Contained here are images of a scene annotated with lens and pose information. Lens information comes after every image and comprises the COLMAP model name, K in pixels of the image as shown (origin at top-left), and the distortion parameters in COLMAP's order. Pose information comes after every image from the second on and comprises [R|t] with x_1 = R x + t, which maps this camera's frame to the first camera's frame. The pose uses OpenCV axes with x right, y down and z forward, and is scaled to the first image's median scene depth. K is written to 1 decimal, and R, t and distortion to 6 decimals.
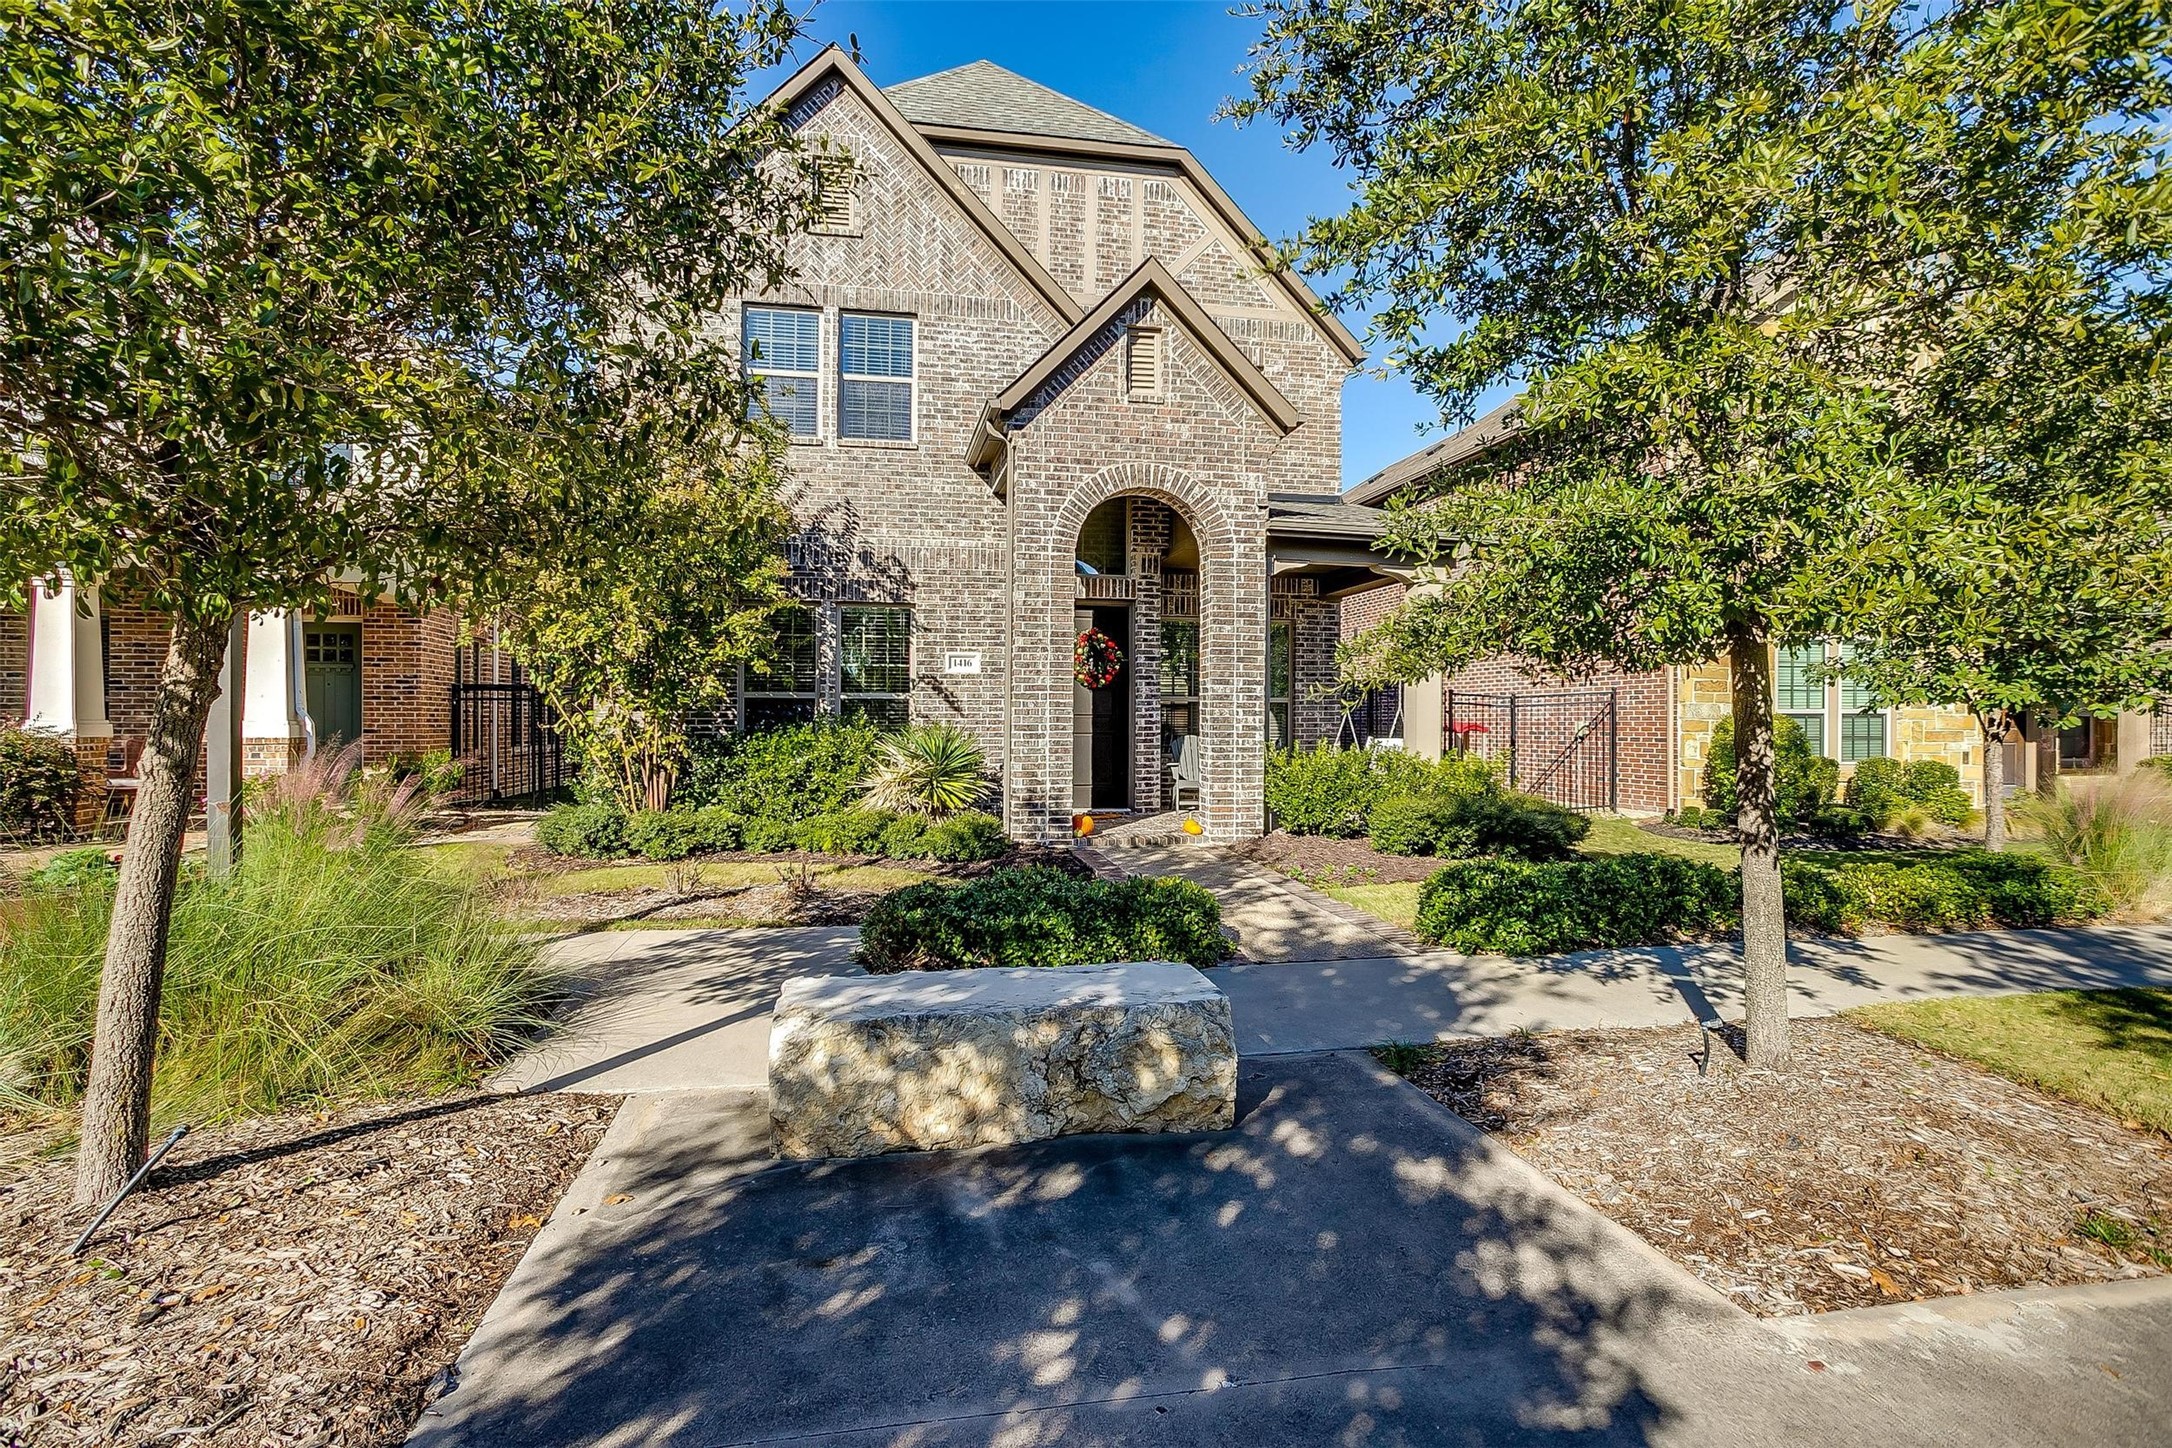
lens RADIAL K [[932.6, 0, 1085.2], [0, 932.6, 708.3], [0, 0, 1]] dist [-0.025711, 0.000204]
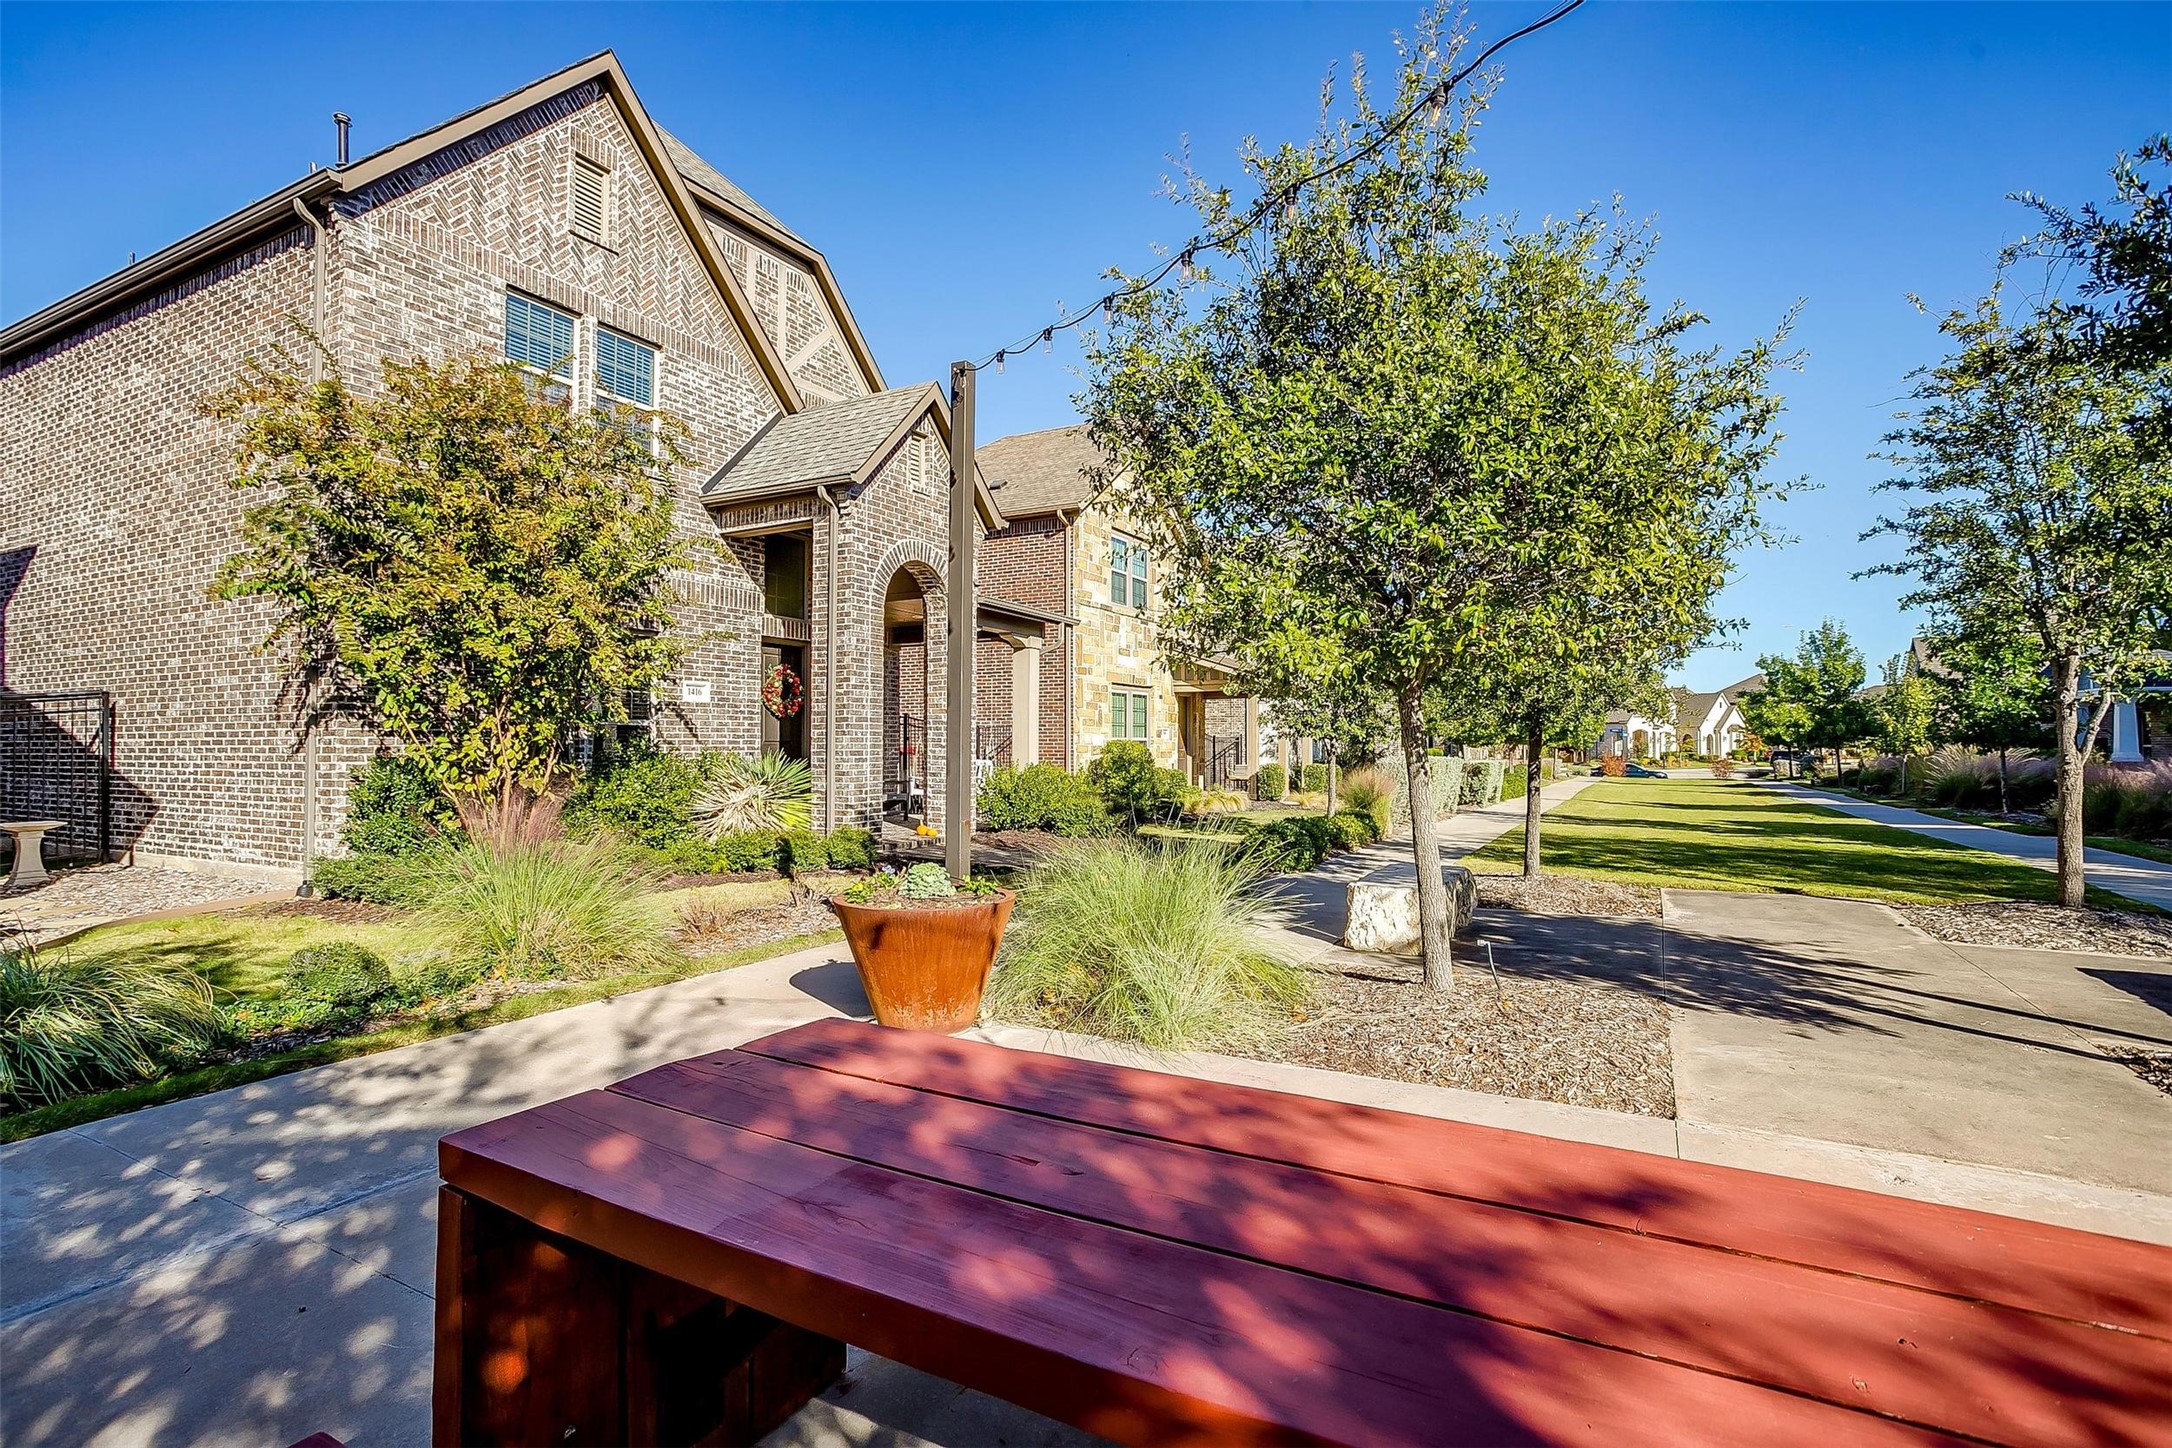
lens RADIAL K [[1056.1, 0, 1082.5], [0, 1056.1, 696.9], [0, 0, 1]] dist [-0.033863, 0.019320]
pose [[0.601234, 0.032431, 0.798414, -0.983519], [-0.000681, 0.999196, -0.040074, 0.004875], [-0.799073, 0.023550, 0.600773, -0.060720]]
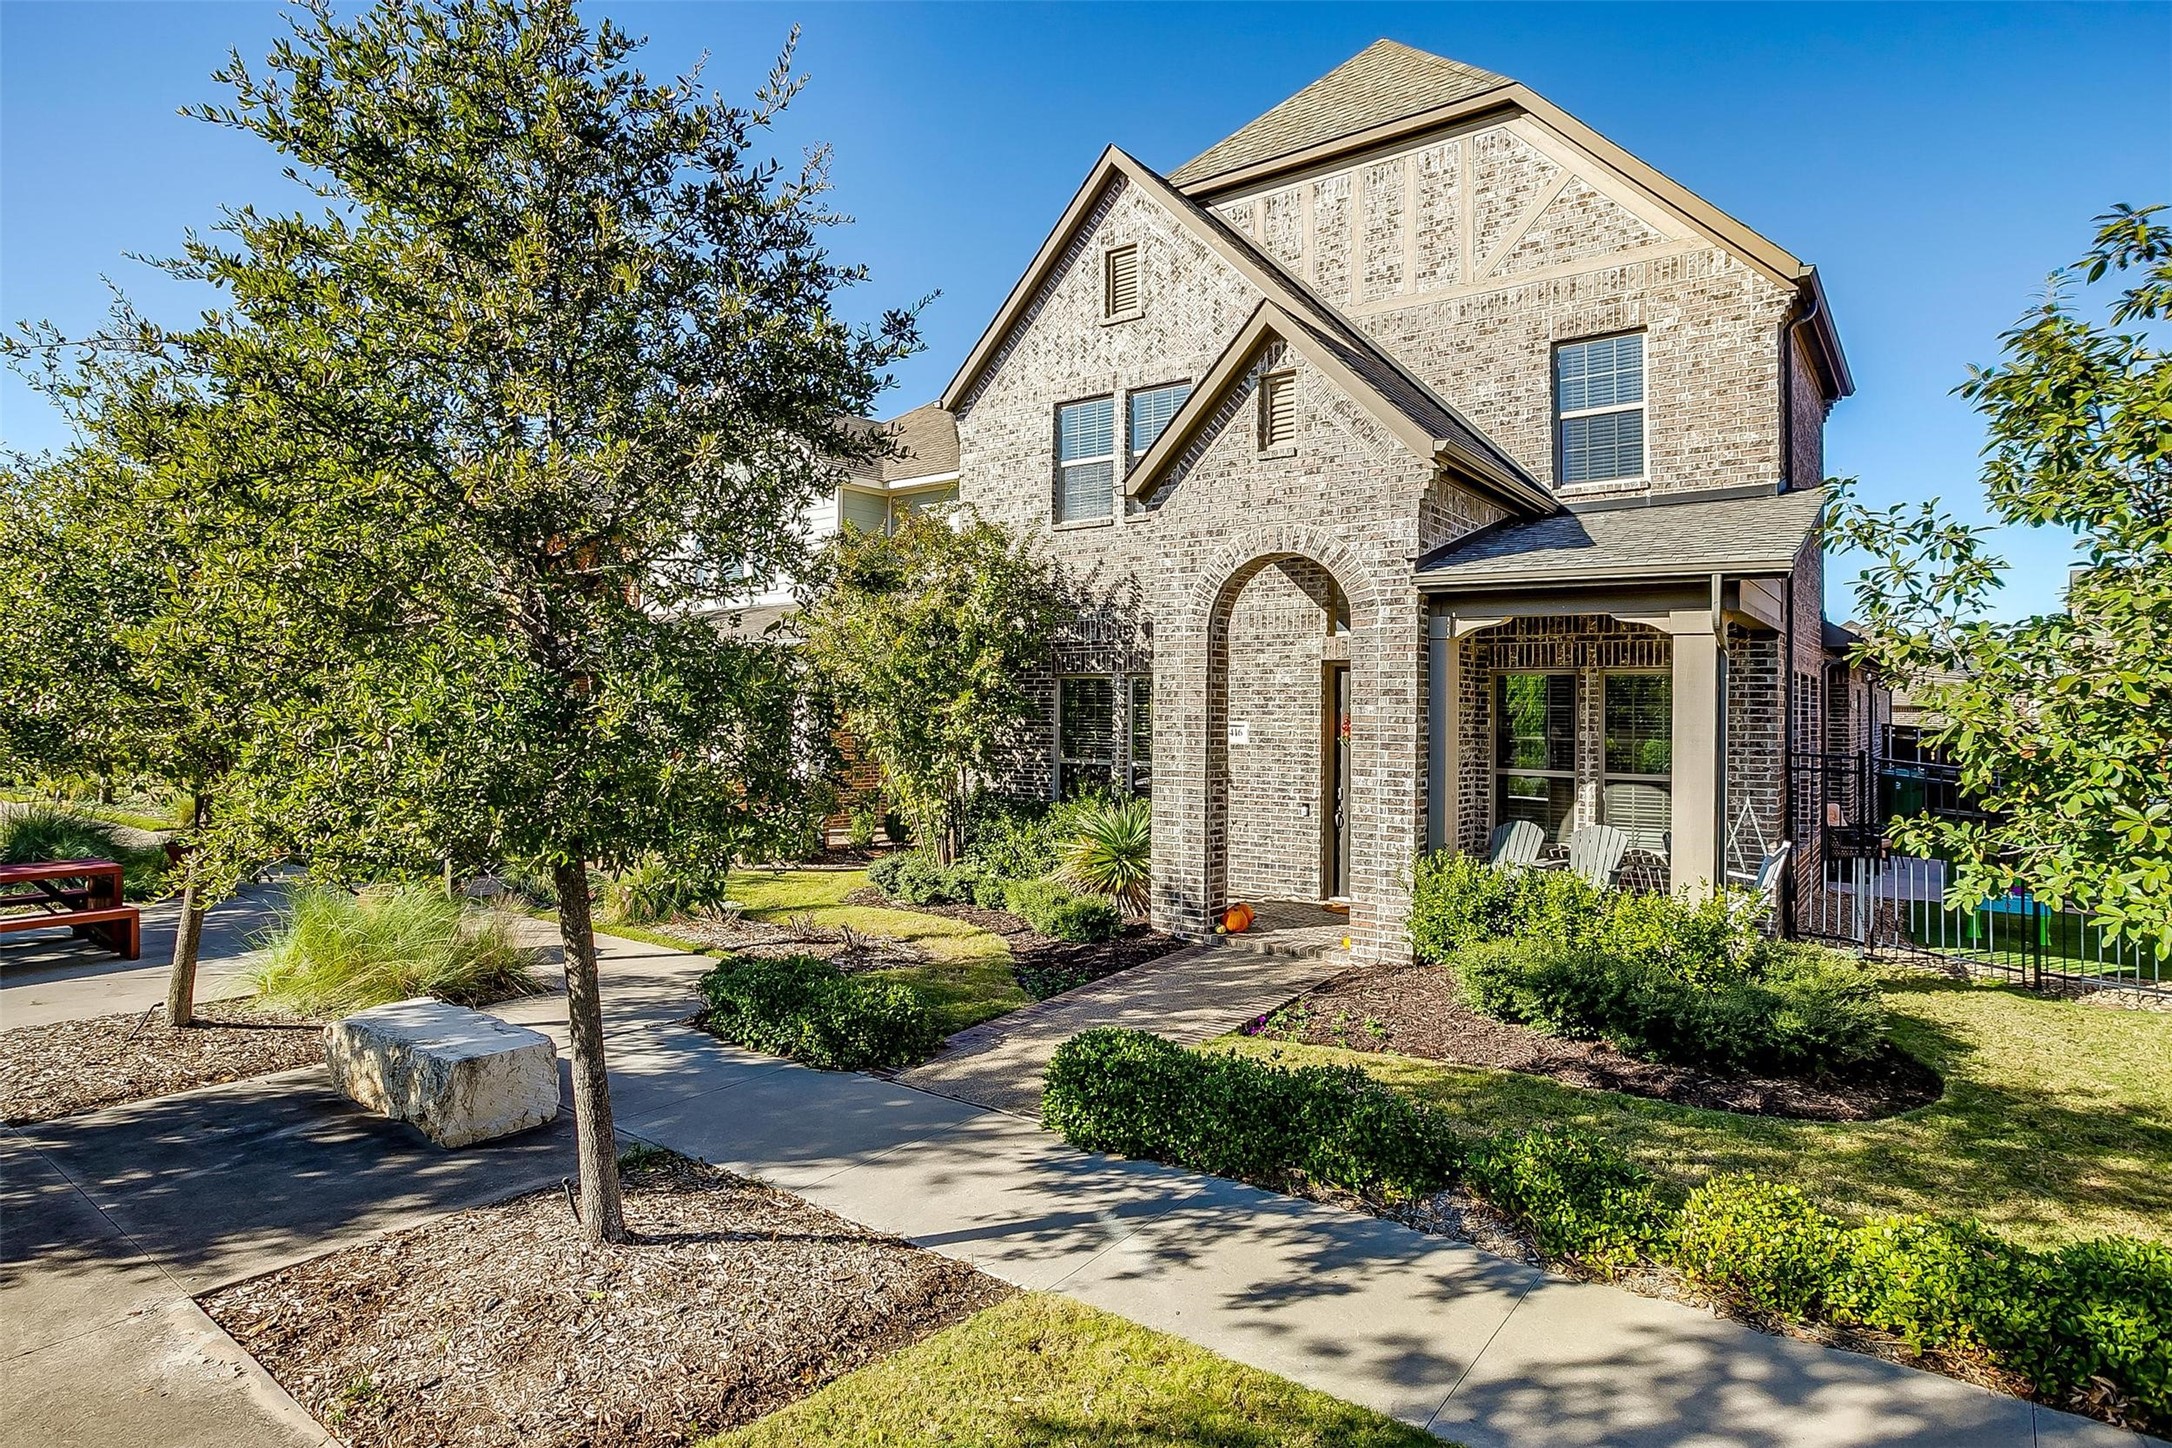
lens RADIAL K [[1056.1, 0, 1082.5], [0, 1056.1, 696.9], [0, 0, 1]] dist [-0.033863, 0.019320]
pose [[0.722336, -0.011314, -0.691450, 0.619152], [-0.004735, 0.999762, -0.021305, -0.075118], [0.691526, 0.018663, 0.722110, 0.140616]]
